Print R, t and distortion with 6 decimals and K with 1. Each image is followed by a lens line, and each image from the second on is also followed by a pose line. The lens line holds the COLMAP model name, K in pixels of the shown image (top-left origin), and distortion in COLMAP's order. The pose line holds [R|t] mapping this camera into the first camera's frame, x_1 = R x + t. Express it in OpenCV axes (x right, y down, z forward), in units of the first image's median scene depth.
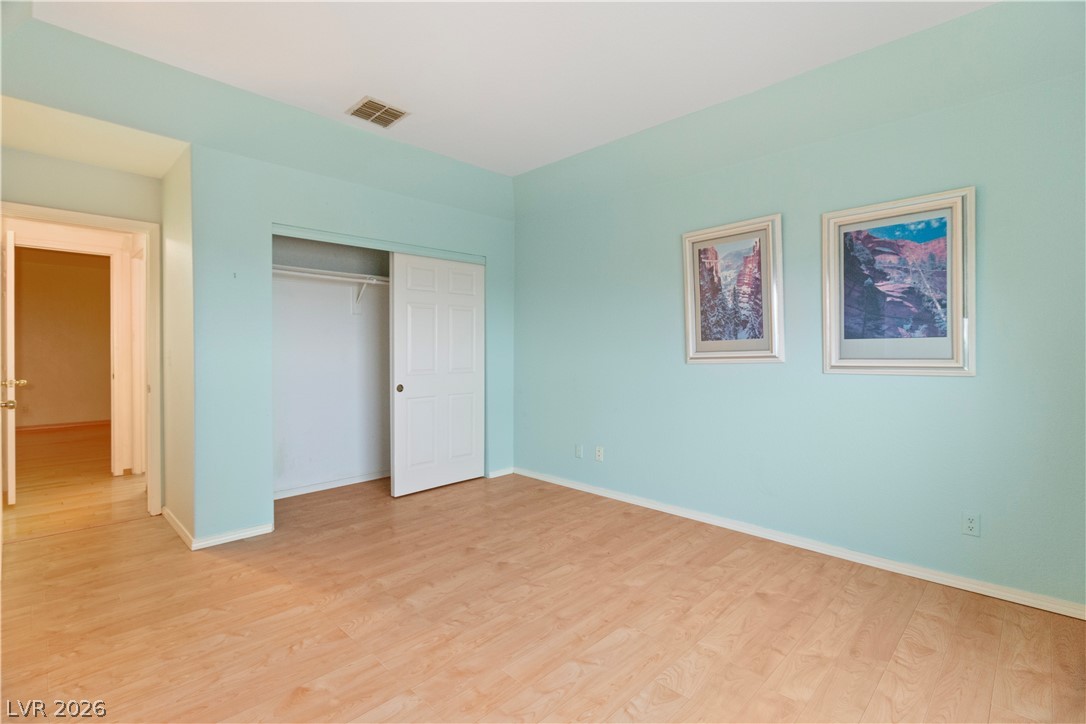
lens RADIAL K [[500.0, 0, 543.0], [0, 500.0, 362.0], [0, 0, 1]] dist [0.001167, 0.000178]
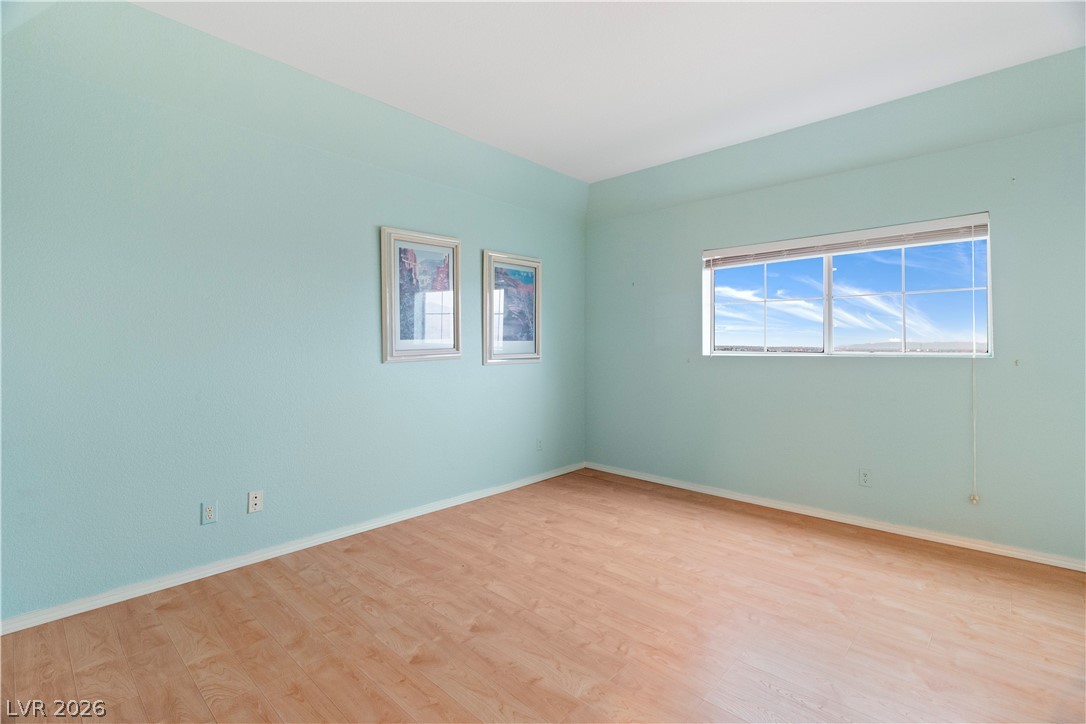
lens RADIAL K [[502.2, 0, 545.2], [0, 502.2, 344.6], [0, 0, 1]] dist [0.001472, 0.000021]
pose [[-0.032986, 0.005834, 0.999439, -0.974122], [0.026917, 0.999625, -0.004947, -0.026236], [-0.999093, 0.026739, -0.033130, 1.037757]]
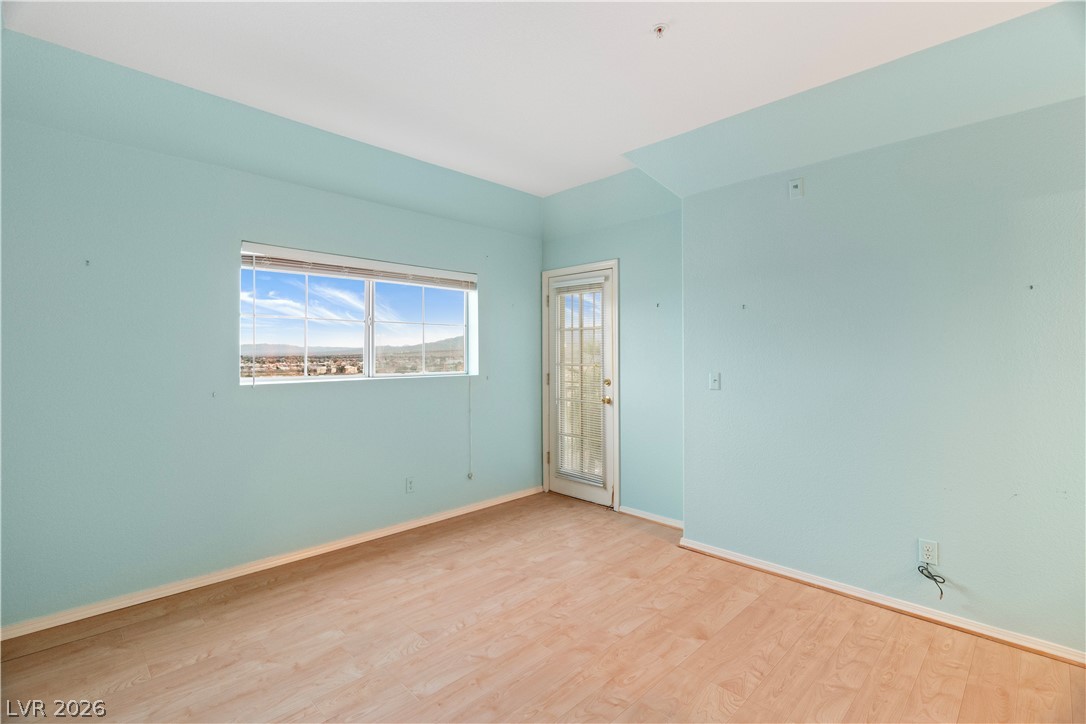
lens RADIAL K [[500.0, 0, 543.0], [0, 500.0, 362.0], [0, 0, 1]] dist [0.001167, 0.000178]
pose [[-0.999988, 0.000973, 0.004732, -0.049297], [0.001185, 0.998989, 0.044933, -0.095664], [-0.004684, 0.044938, -0.998979, 1.651488]]
